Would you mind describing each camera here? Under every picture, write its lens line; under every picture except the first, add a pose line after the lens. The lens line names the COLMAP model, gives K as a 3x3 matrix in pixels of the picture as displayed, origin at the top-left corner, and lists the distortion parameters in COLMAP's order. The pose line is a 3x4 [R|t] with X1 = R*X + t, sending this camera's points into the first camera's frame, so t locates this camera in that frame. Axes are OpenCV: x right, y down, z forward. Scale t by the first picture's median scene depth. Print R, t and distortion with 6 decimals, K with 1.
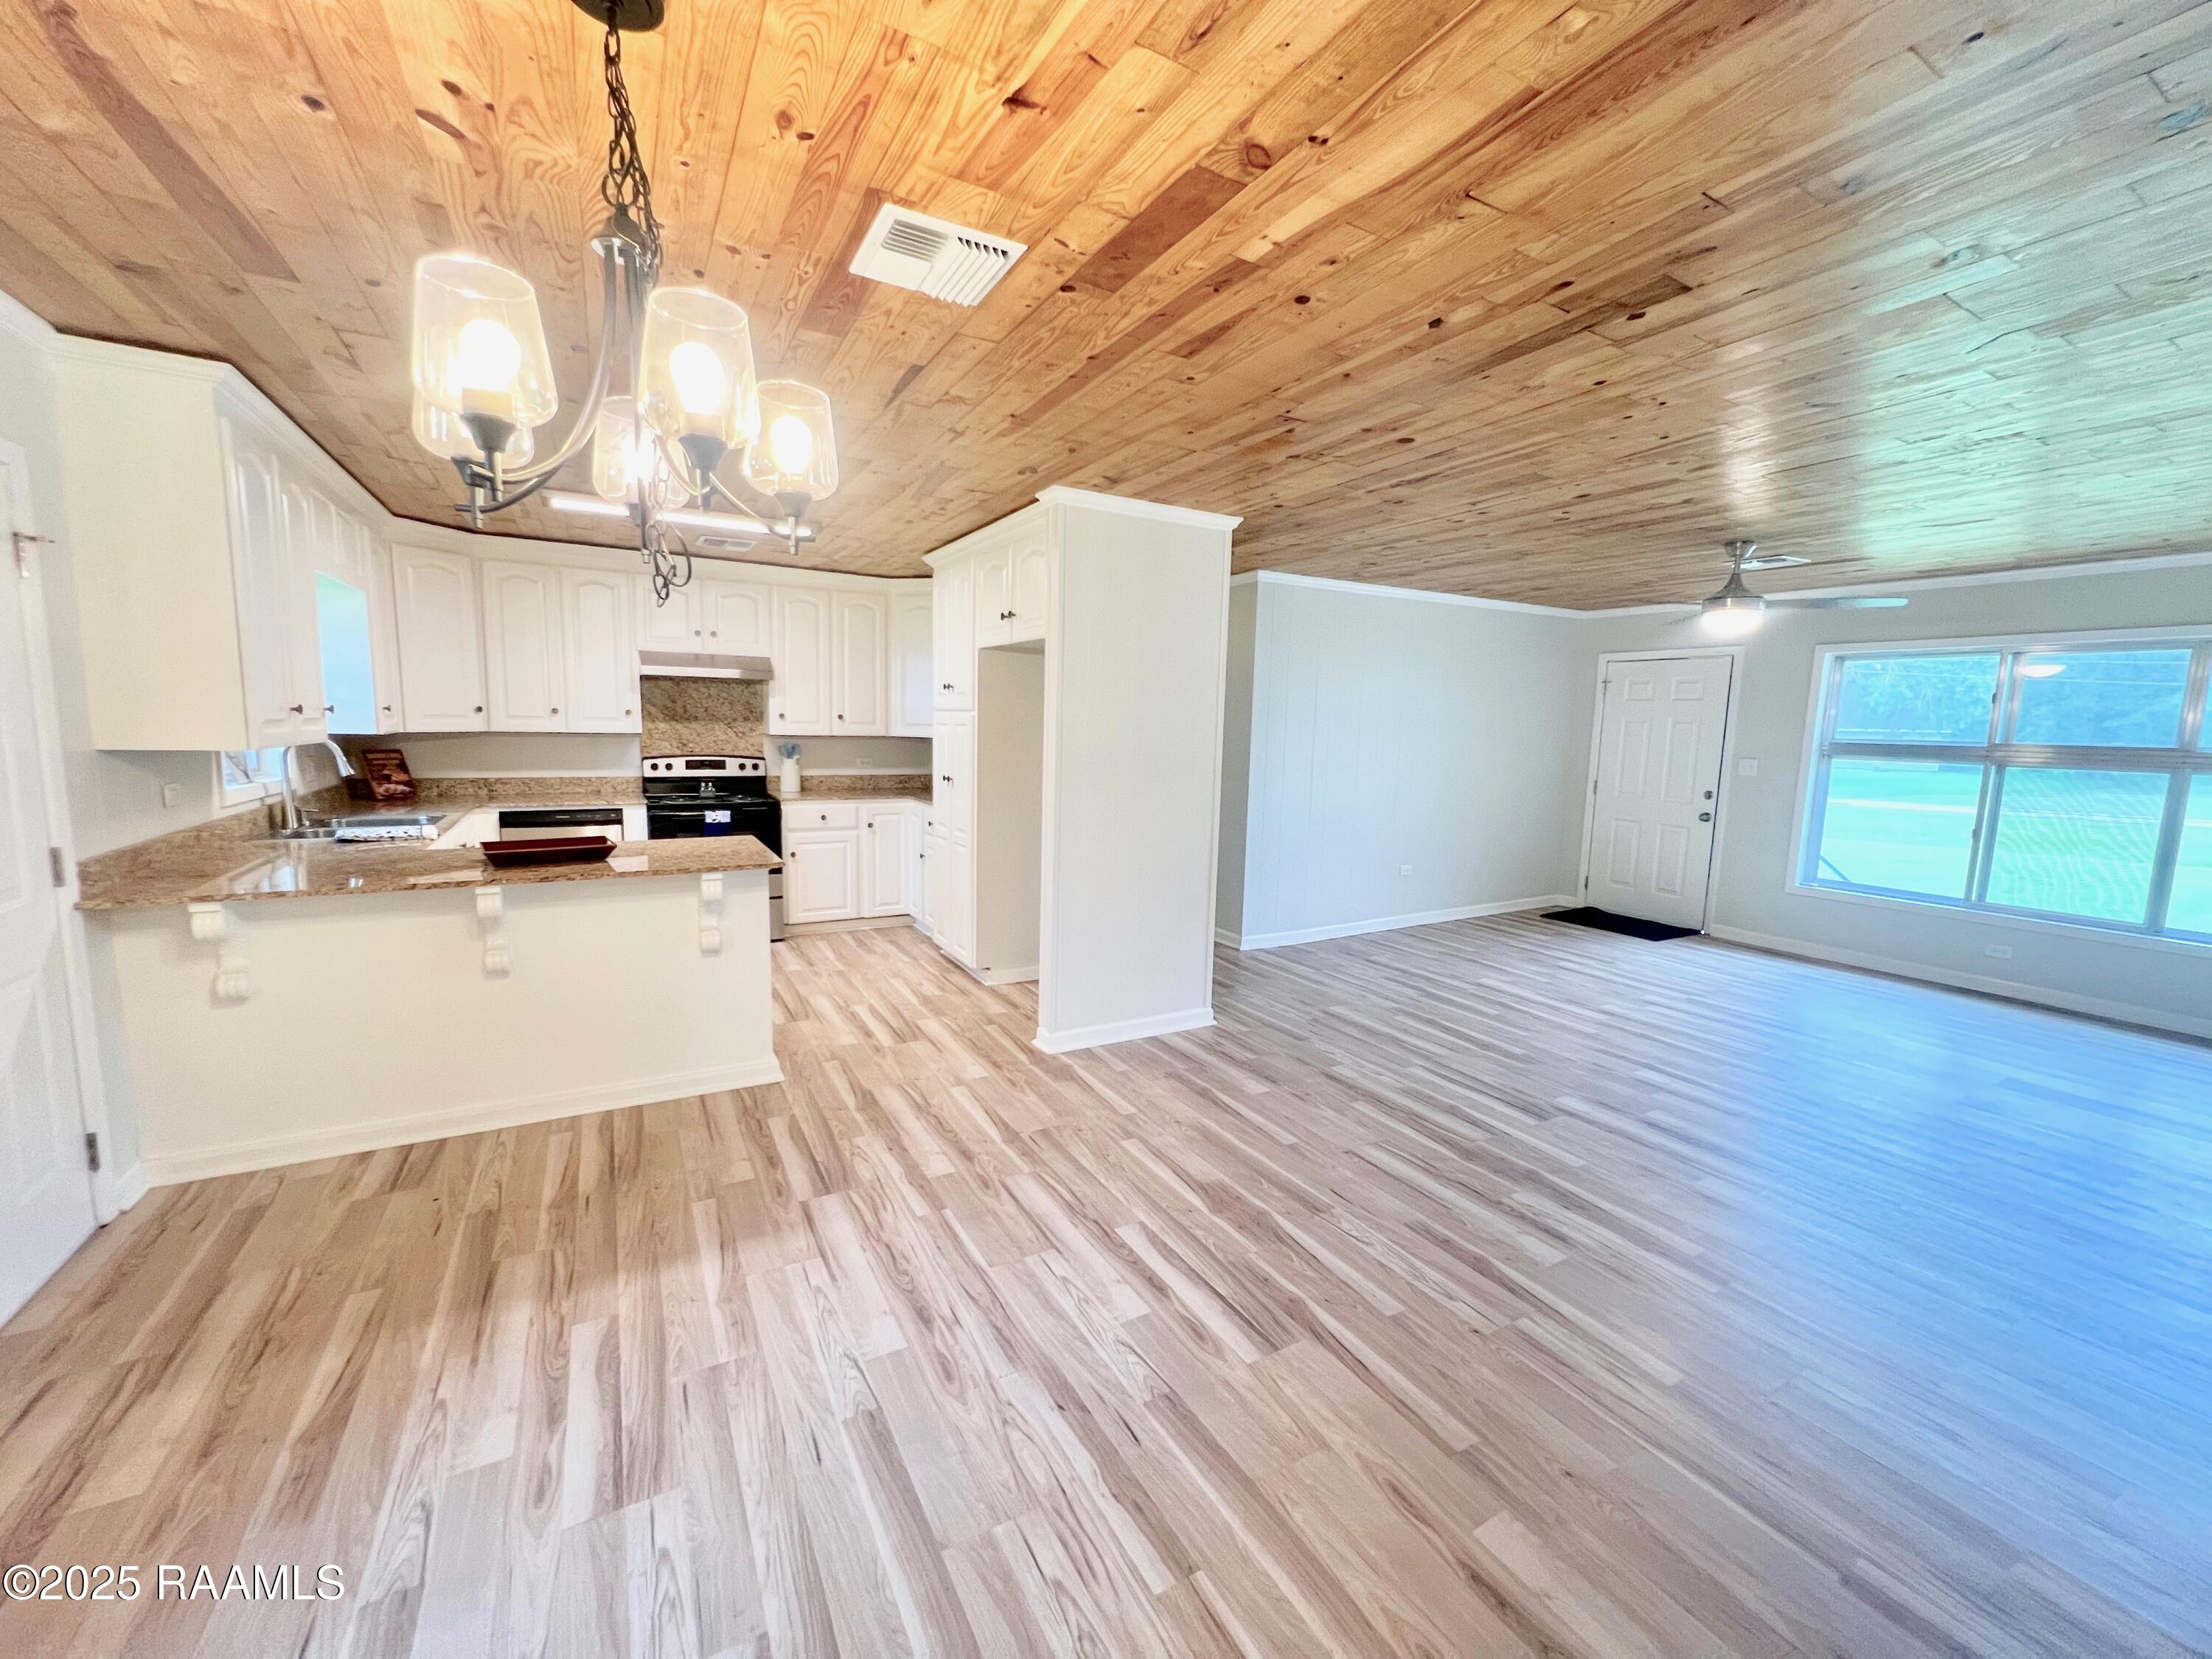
lens RADIAL K [[883.9, 0, 1107.8], [0, 883.9, 830.5], [0, 0, 1]] dist [-0.001990, 0.001171]
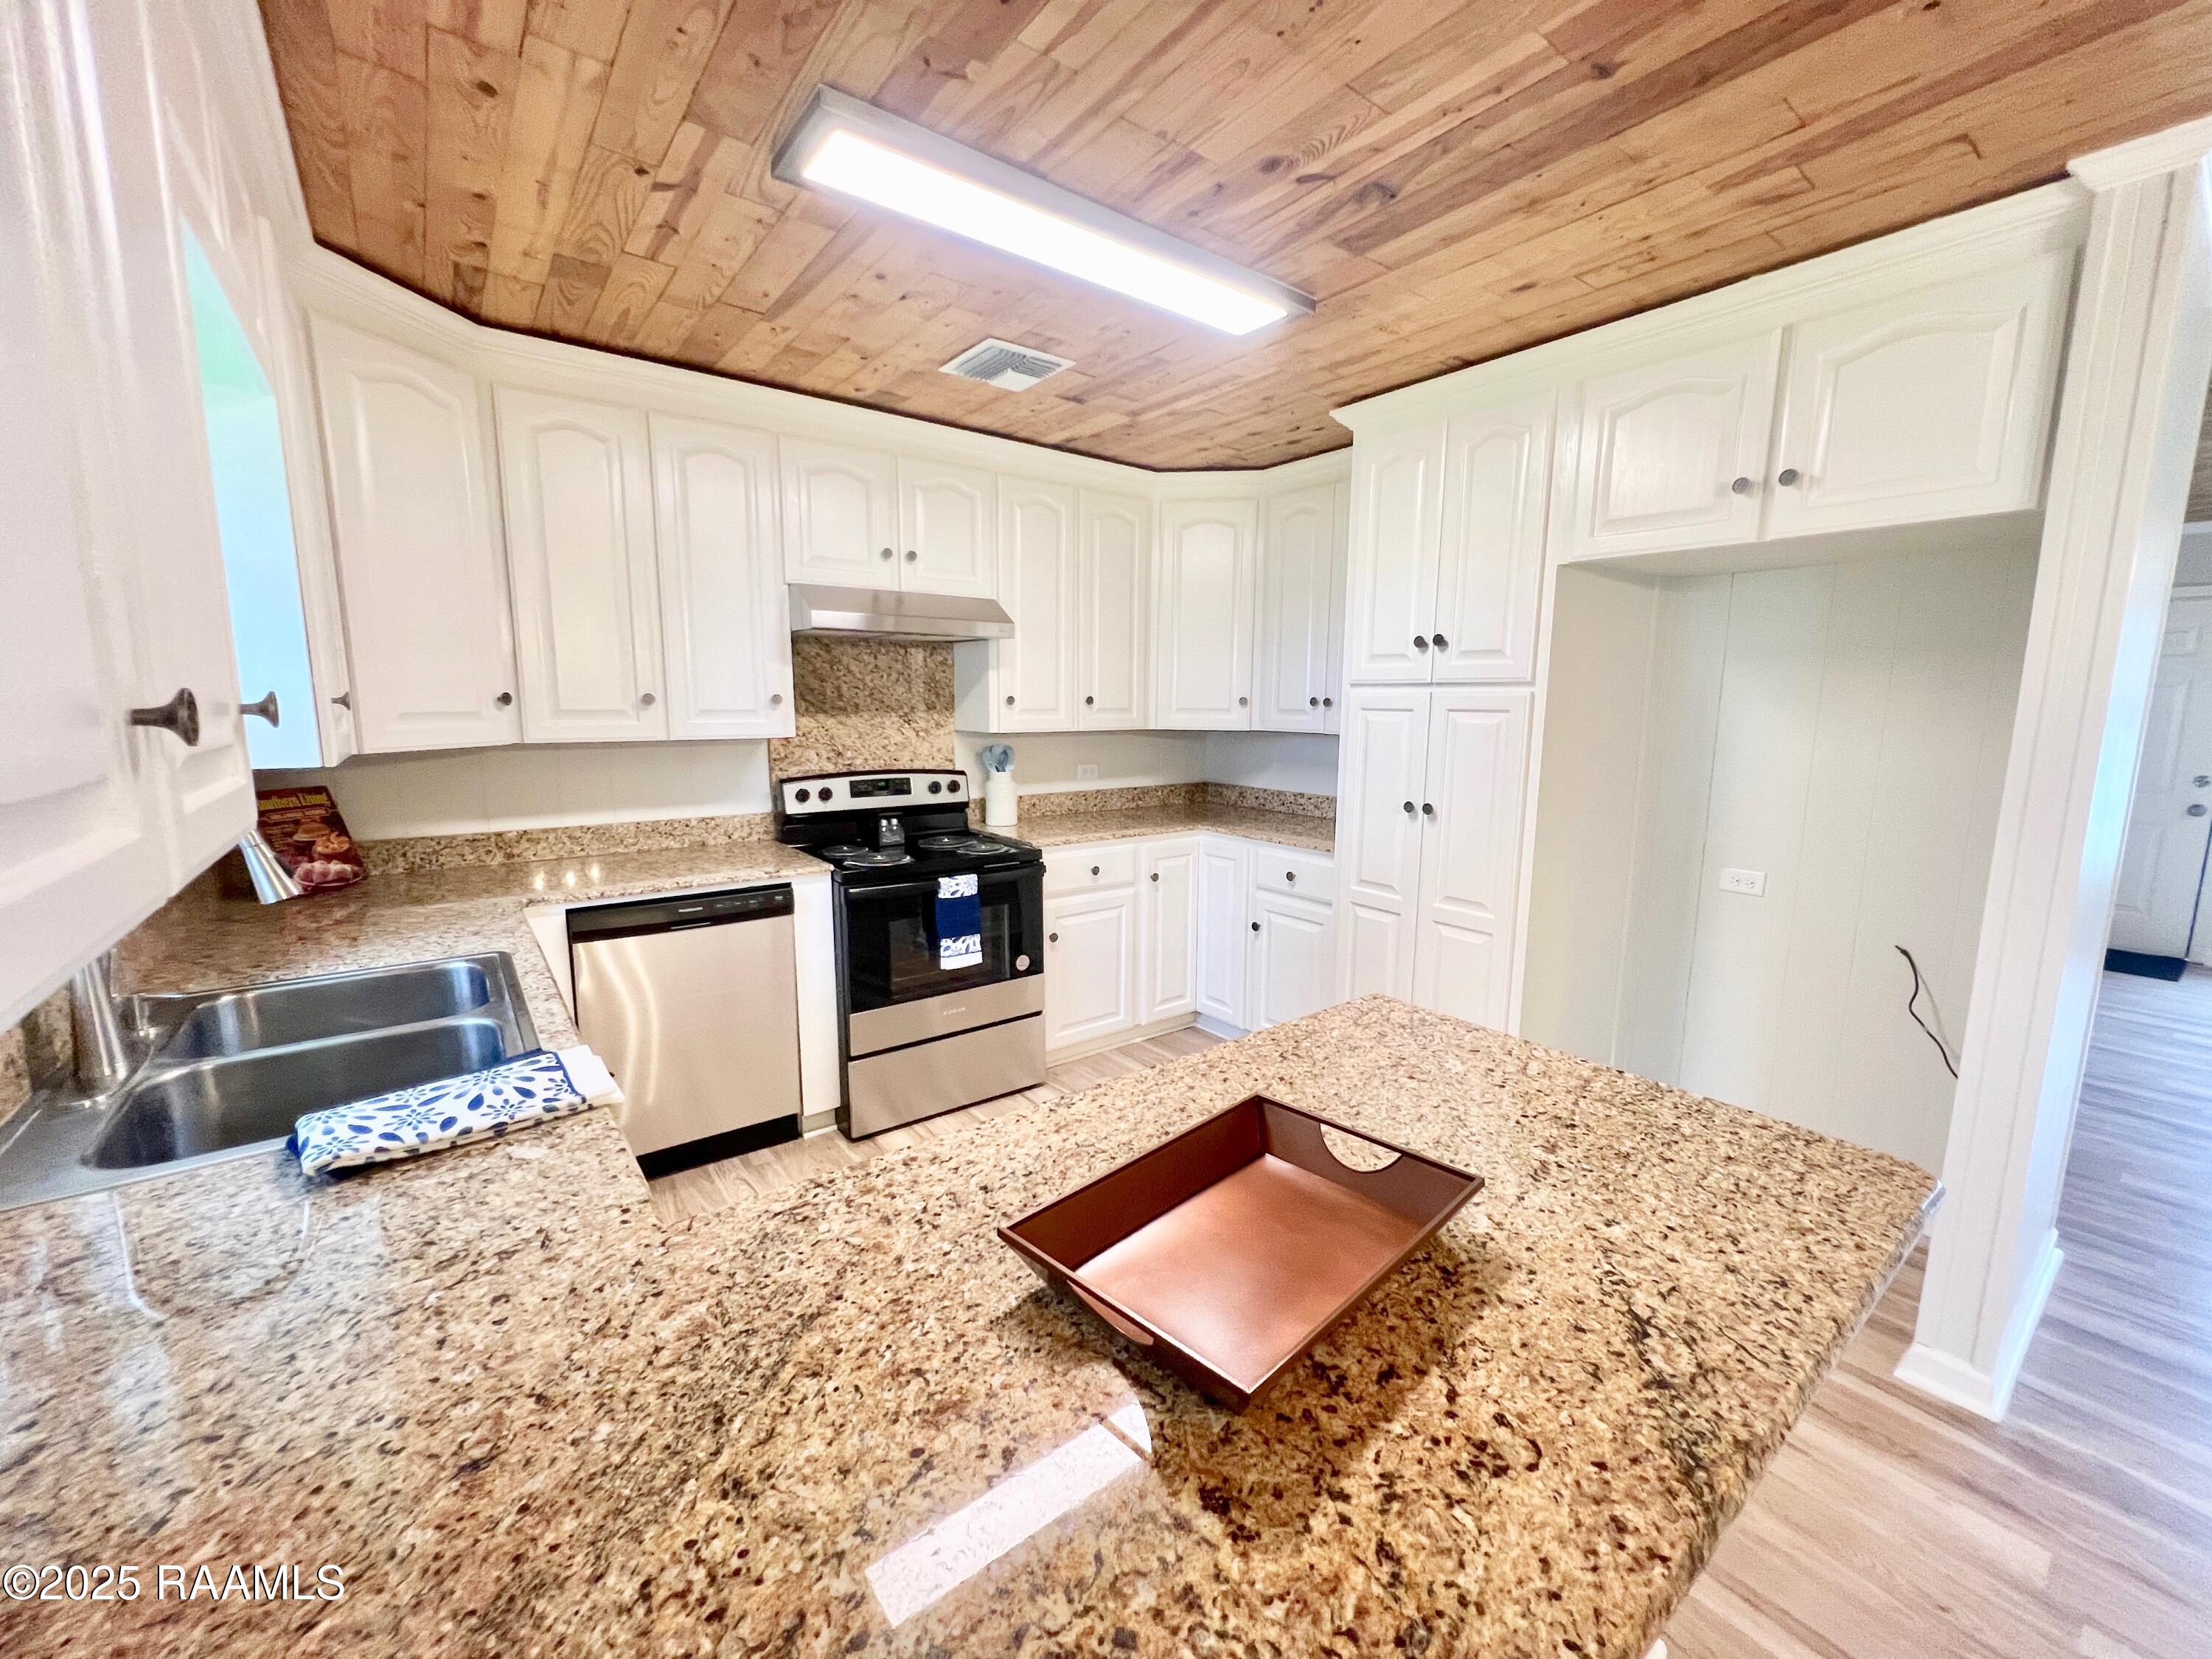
lens RADIAL K [[883.9, 0, 1107.8], [0, 883.9, 830.5], [0, 0, 1]] dist [-0.001990, 0.001171]
pose [[0.990906, -0.038214, 0.129018, -0.570889], [0.034810, 0.998986, 0.028537, -0.085854], [-0.129978, -0.023787, 0.991232, 0.603174]]
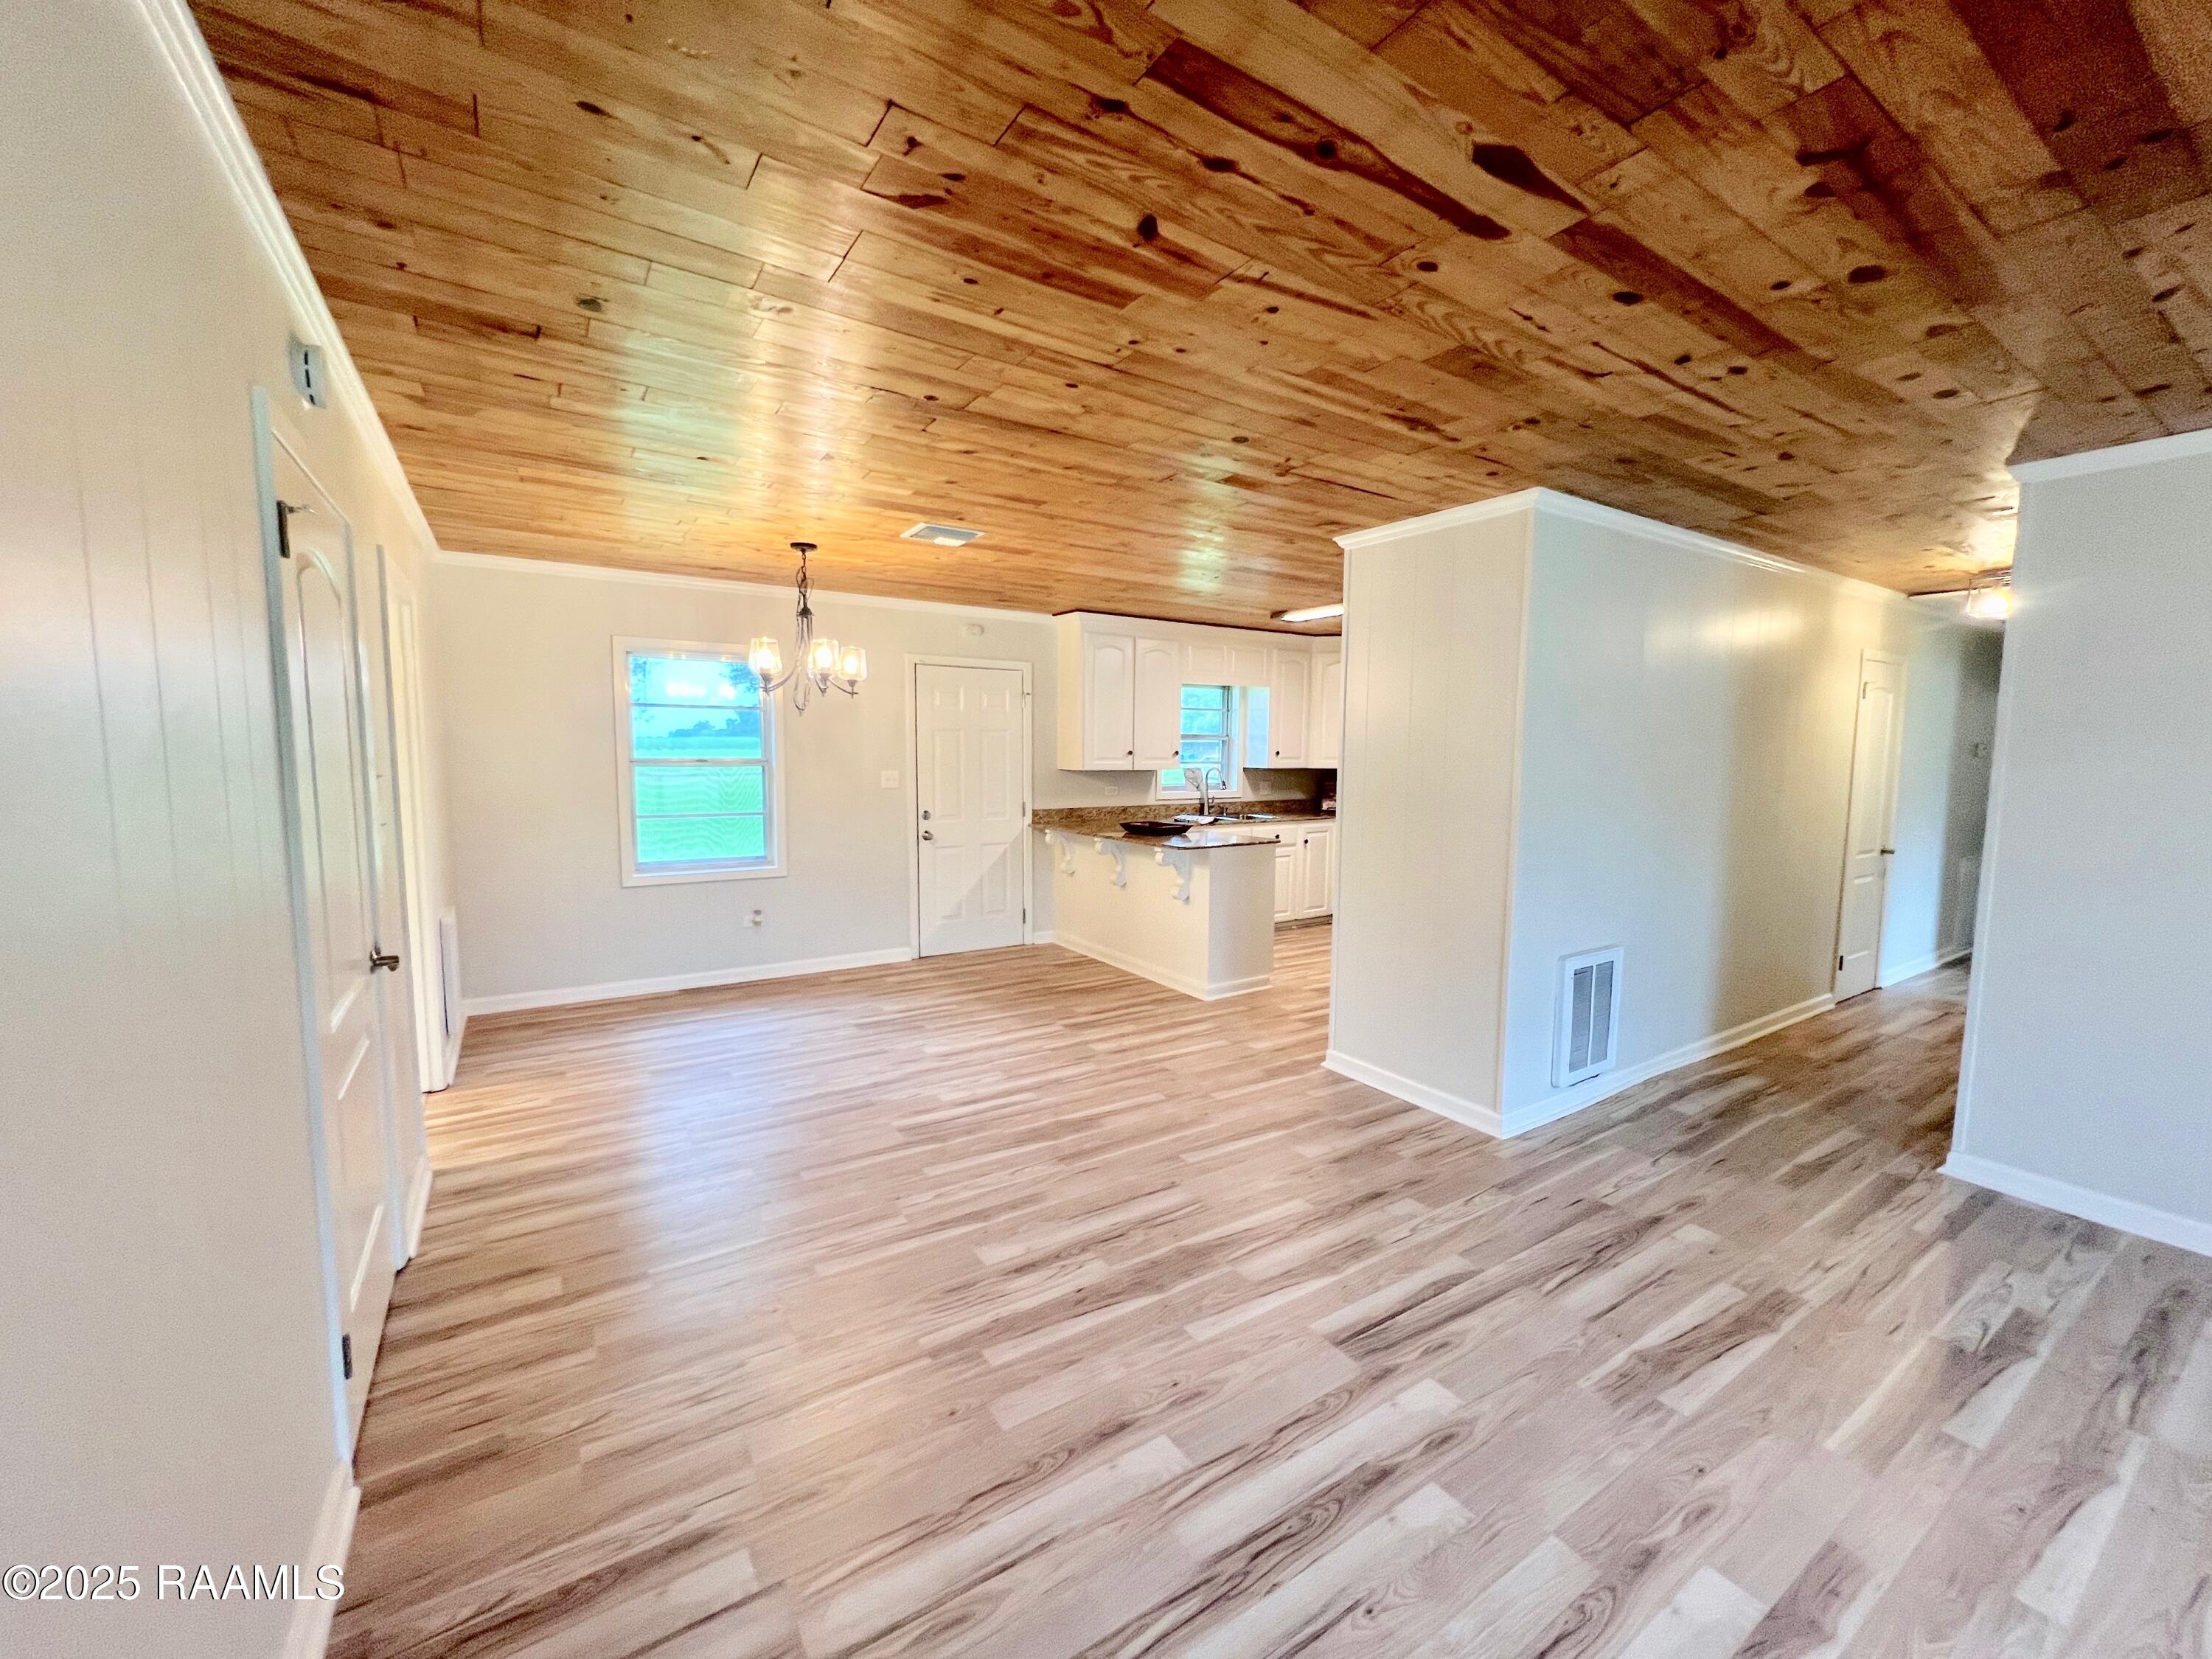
lens RADIAL K [[883.9, 0, 1107.8], [0, 883.9, 830.5], [0, 0, 1]] dist [-0.001990, 0.001171]
pose [[0.061558, 0.069113, -0.995708, 0.942530], [-0.129853, 0.989676, 0.060666, -0.056405], [0.989621, 0.125561, 0.069897, 0.628961]]
